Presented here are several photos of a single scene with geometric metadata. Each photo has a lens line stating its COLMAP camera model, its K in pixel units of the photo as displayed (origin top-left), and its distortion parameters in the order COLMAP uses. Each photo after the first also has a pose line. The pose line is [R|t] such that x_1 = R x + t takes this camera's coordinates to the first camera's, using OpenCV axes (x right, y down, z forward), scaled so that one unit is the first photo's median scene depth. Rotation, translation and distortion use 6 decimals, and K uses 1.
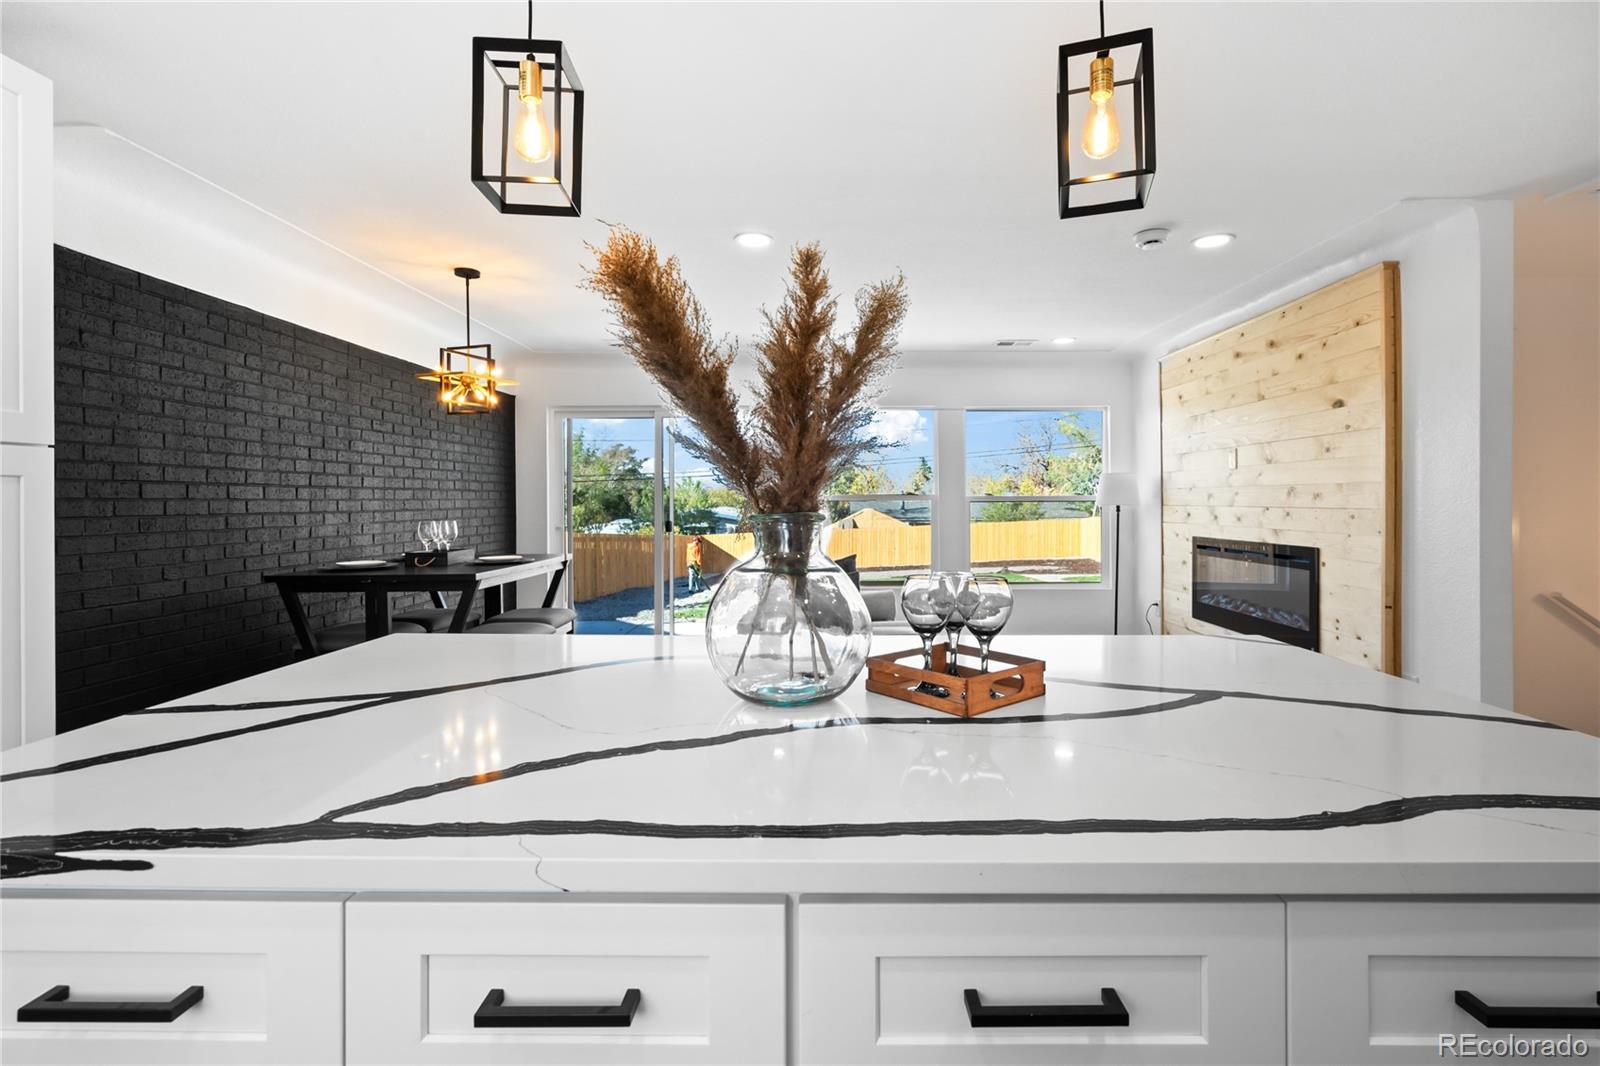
lens RADIAL K [[736.7, 0, 799.9], [0, 736.7, 504.4], [0, 0, 1]] dist [-0.003284, -0.000091]
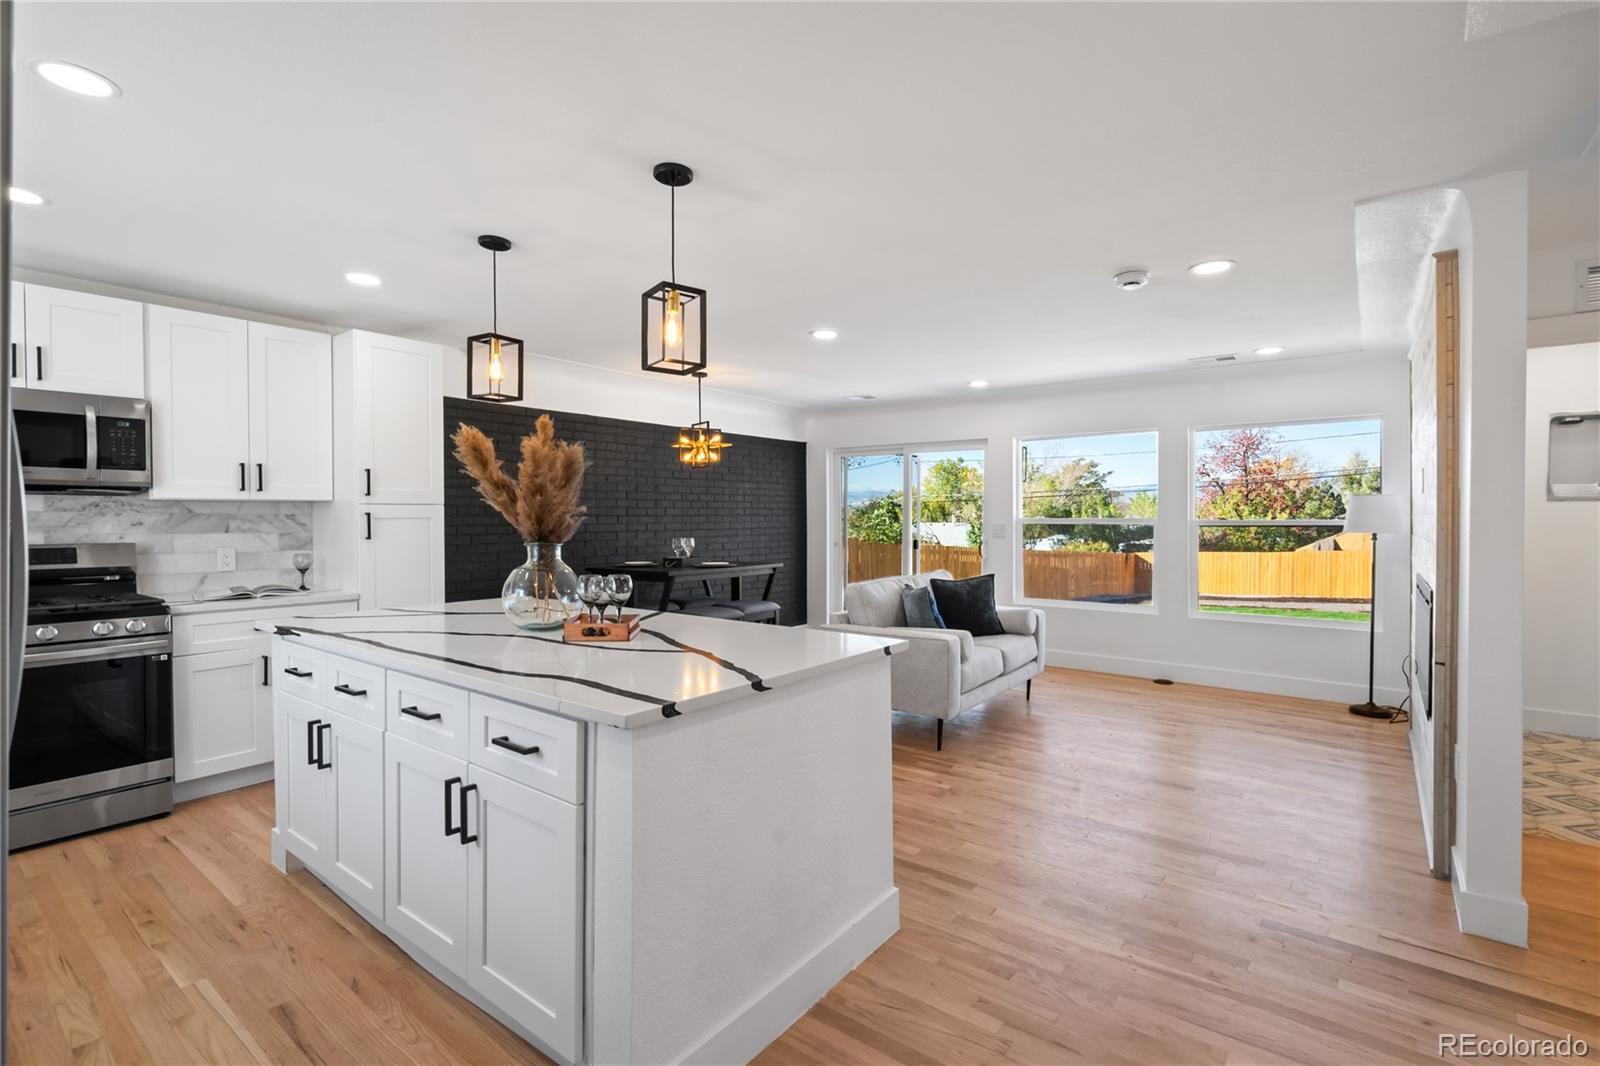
lens RADIAL K [[736.7, 0, 811.5], [0, 736.7, 526.3], [0, 0, 1]] dist [-0.003284, -0.000091]
pose [[0.804151, 0.009795, -0.594344, 0.494072], [-0.003402, 0.999924, 0.011876, -0.016136], [0.594415, -0.007528, 0.804123, -0.065295]]
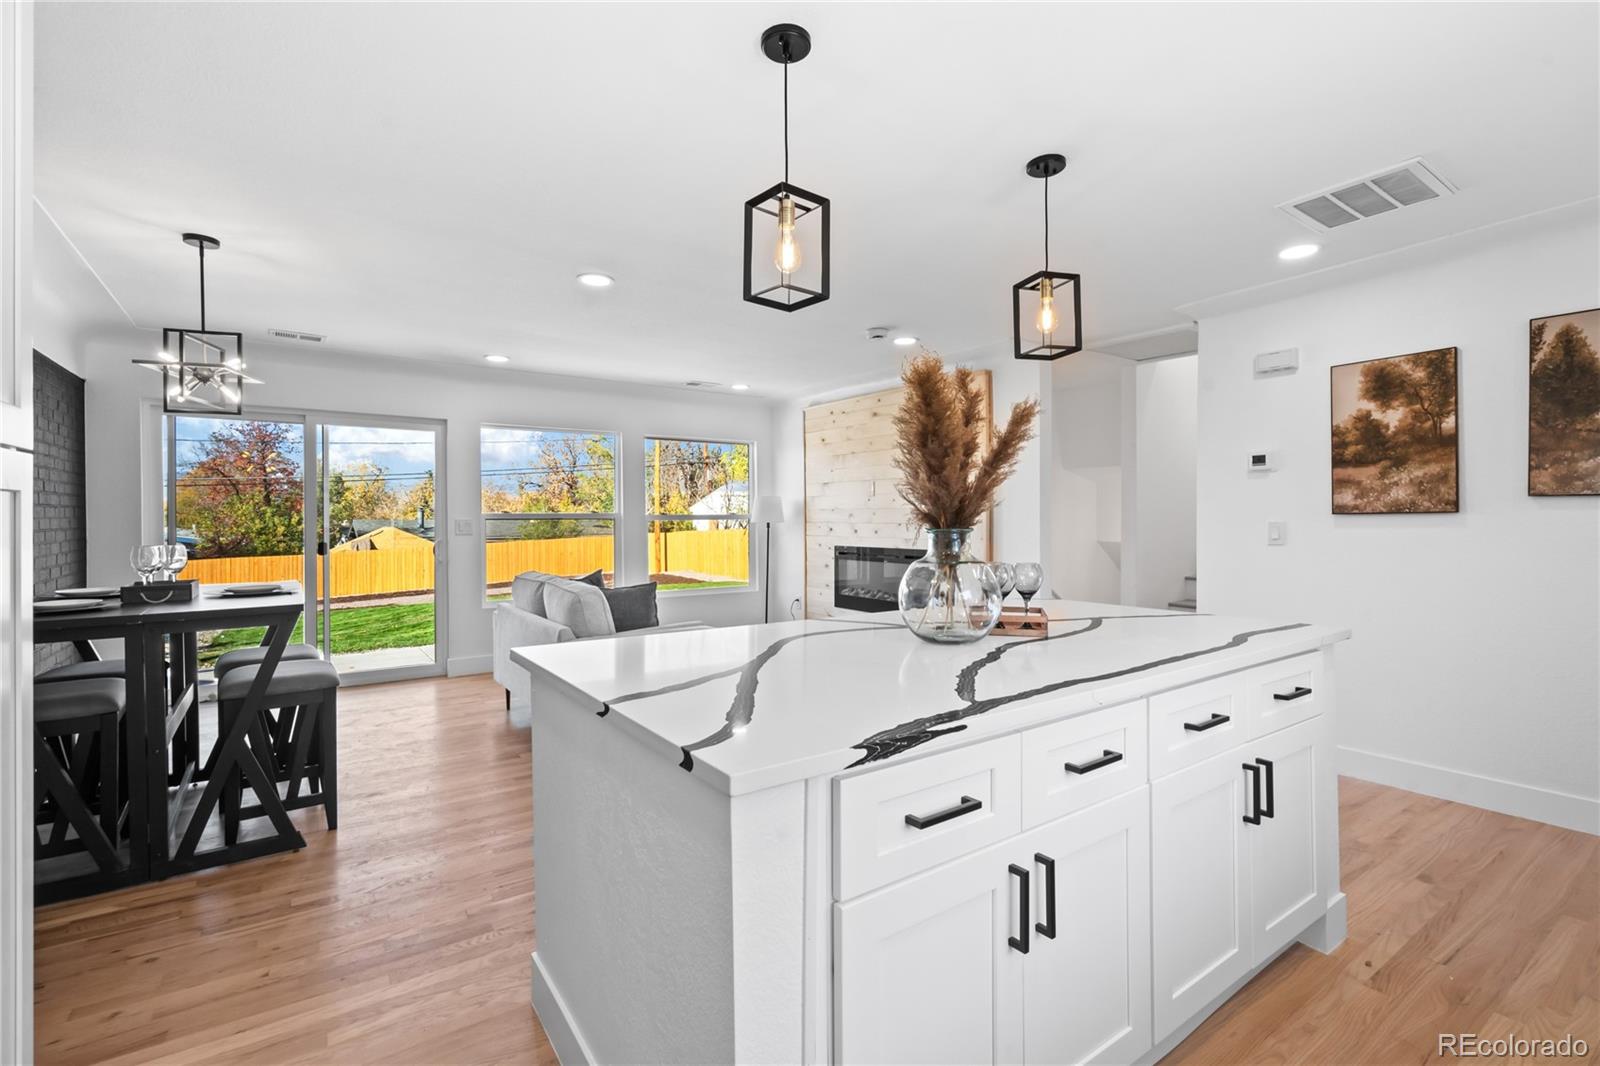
lens RADIAL K [[736.7, 0, 784.7], [0, 736.7, 519.2], [0, 0, 1]] dist [-0.003284, -0.000091]
pose [[0.811948, -0.001411, 0.583728, -0.334476], [0.003502, 0.999991, -0.002454, -0.001727], [-0.583719, 0.004037, 0.811946, -0.029959]]
